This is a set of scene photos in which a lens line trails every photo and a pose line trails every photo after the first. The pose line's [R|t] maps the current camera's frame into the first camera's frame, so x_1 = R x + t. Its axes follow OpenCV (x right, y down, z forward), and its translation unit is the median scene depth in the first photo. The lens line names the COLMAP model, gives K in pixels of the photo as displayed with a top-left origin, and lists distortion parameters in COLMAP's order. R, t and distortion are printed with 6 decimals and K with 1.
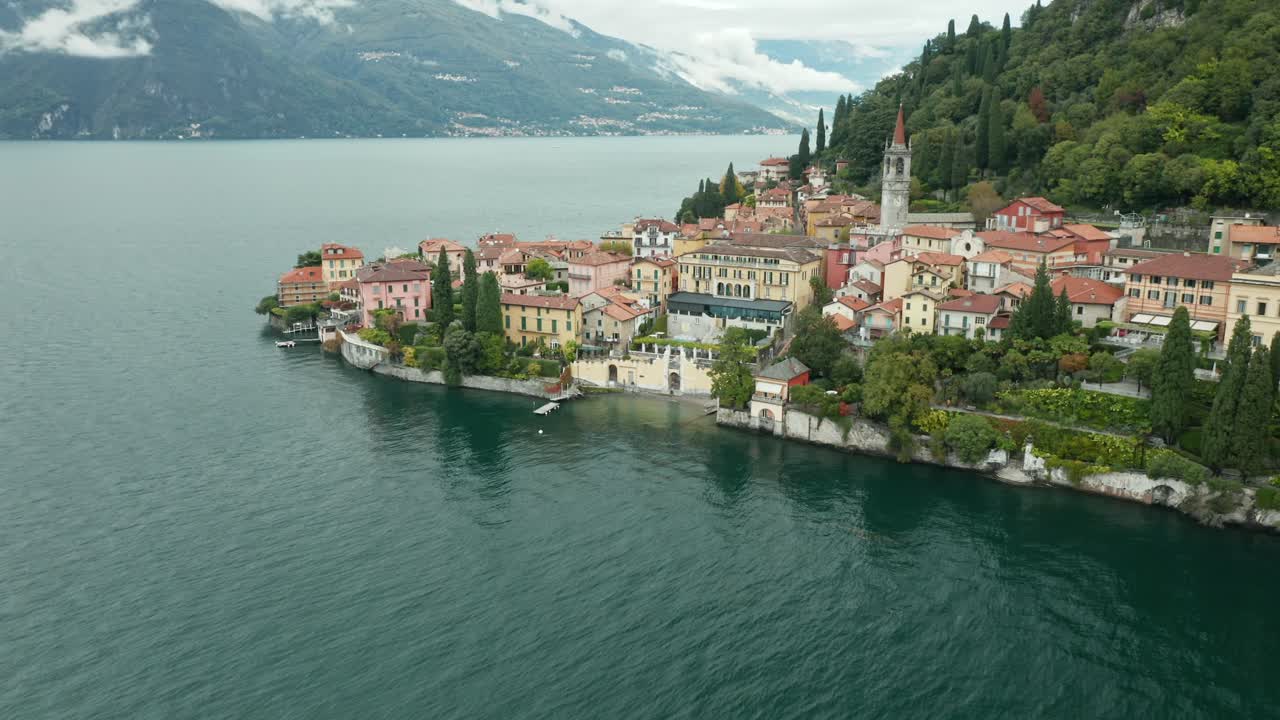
lens RADIAL K [[1002.4, 0, 645.8], [0, 1002.4, 360.9], [0, 0, 1]] dist [0.048478, -0.048596]
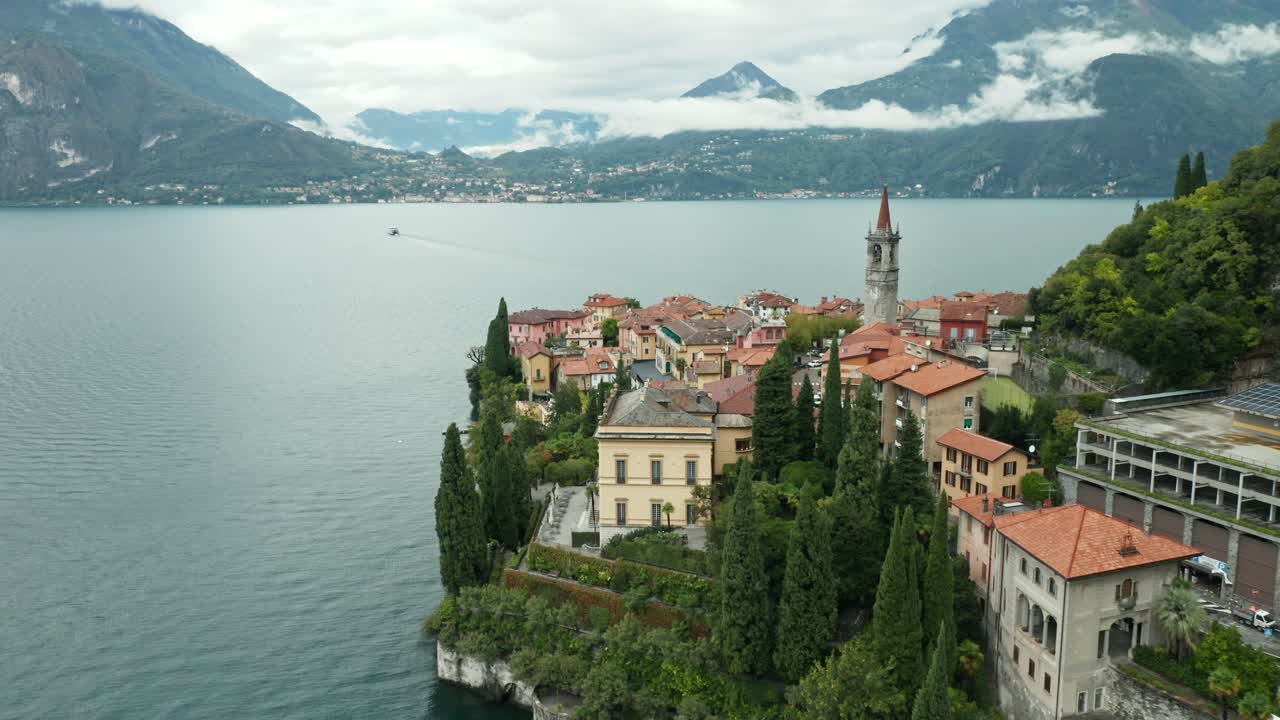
lens RADIAL K [[1002.4, 0, 645.8], [0, 1002.4, 360.9], [0, 0, 1]] dist [0.048478, -0.048596]
pose [[0.631175, 0.130805, -0.764531, 0.780515], [-0.172653, 0.984641, 0.025927, -0.090564], [0.756180, 0.115634, 0.644065, 0.391680]]
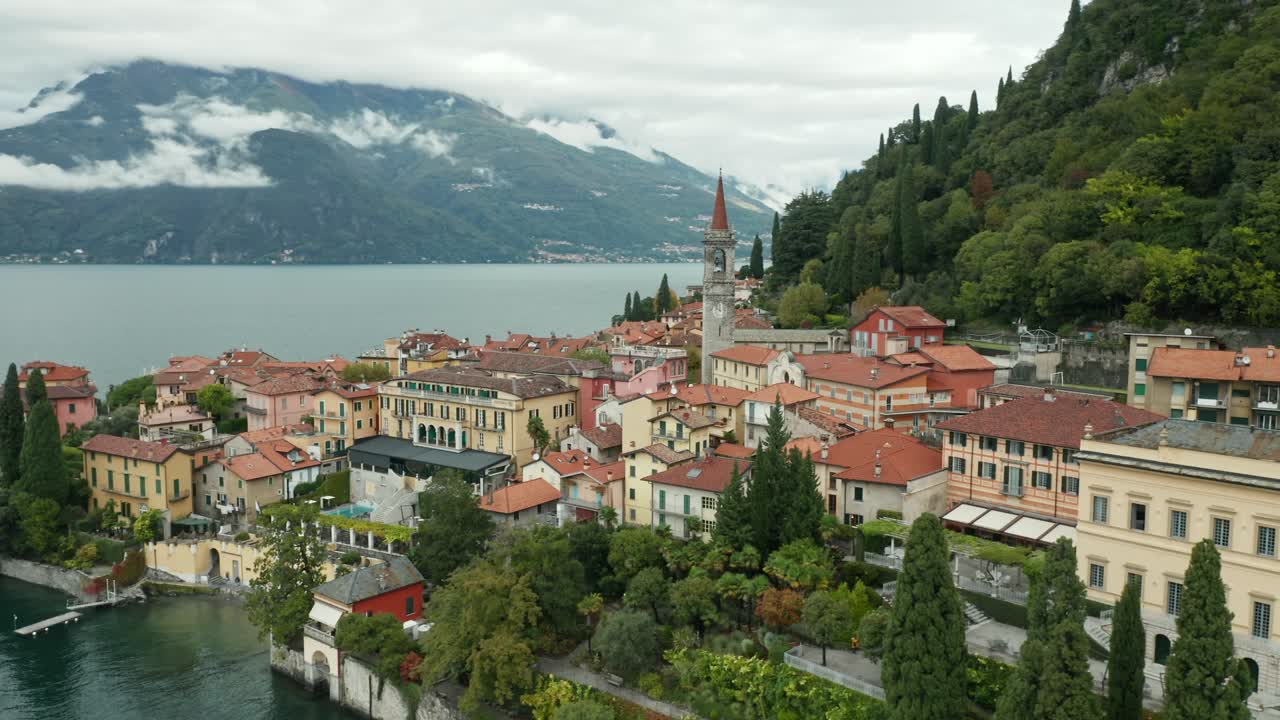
lens RADIAL K [[1002.4, 0, 645.8], [0, 1002.4, 360.9], [0, 0, 1]] dist [0.048478, -0.048596]
pose [[0.995556, 0.013349, -0.093217, 0.284936], [-0.024788, 0.992139, -0.122660, -0.040645], [0.090846, 0.124426, 0.988061, 0.338595]]
